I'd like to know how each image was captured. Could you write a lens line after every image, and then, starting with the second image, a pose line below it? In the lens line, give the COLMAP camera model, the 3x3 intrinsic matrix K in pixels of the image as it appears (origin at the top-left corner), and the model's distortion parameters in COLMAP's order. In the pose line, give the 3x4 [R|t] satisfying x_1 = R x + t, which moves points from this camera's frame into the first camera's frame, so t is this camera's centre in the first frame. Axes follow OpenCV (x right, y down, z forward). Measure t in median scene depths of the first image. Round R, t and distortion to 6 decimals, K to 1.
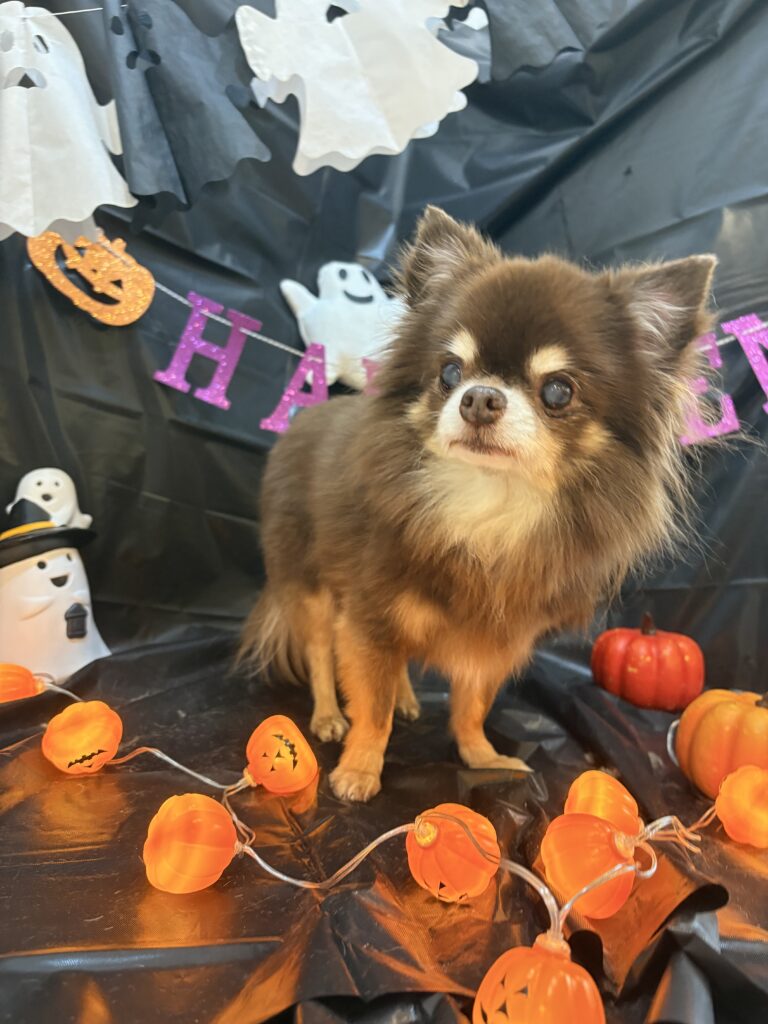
lens RADIAL K [[761.5, 0, 384.0], [0, 761.5, 512.0], [0, 0, 1]] dist [-0.001548, -0.008241]
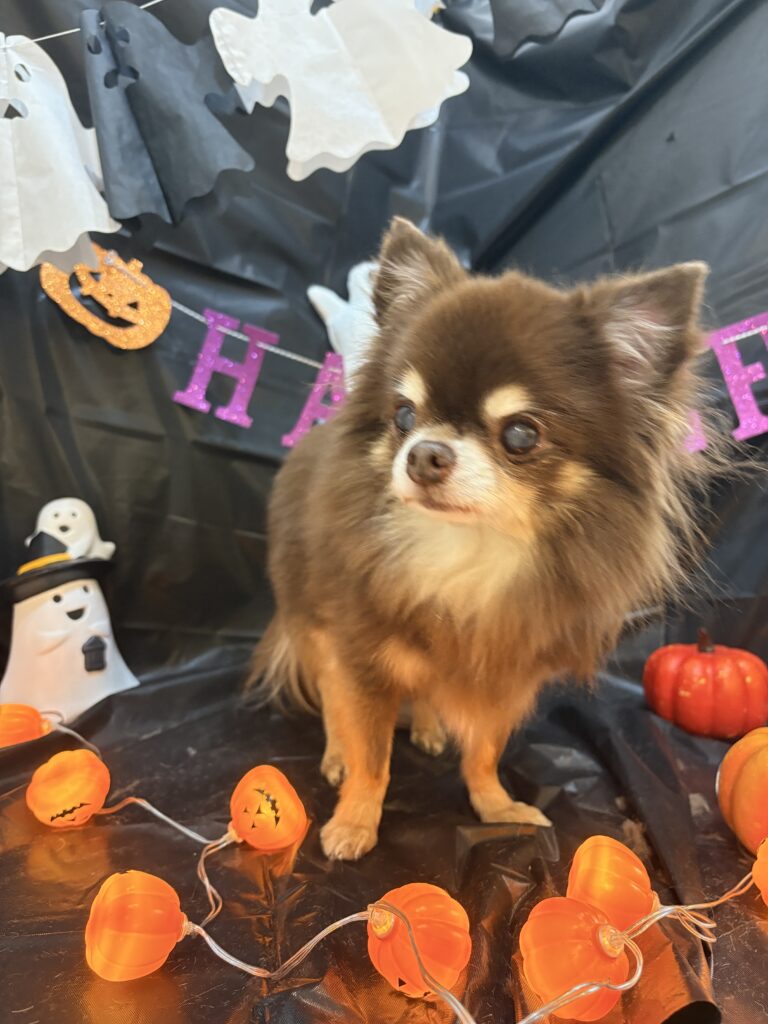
lens RADIAL K [[761.5, 0, 384.0], [0, 761.5, 512.0], [0, 0, 1]] dist [-0.001548, -0.008241]
pose [[0.991457, -0.041658, -0.123601, 0.108700], [0.043213, 0.999017, 0.009925, -0.037866], [0.123066, -0.015181, 0.992282, 0.073481]]
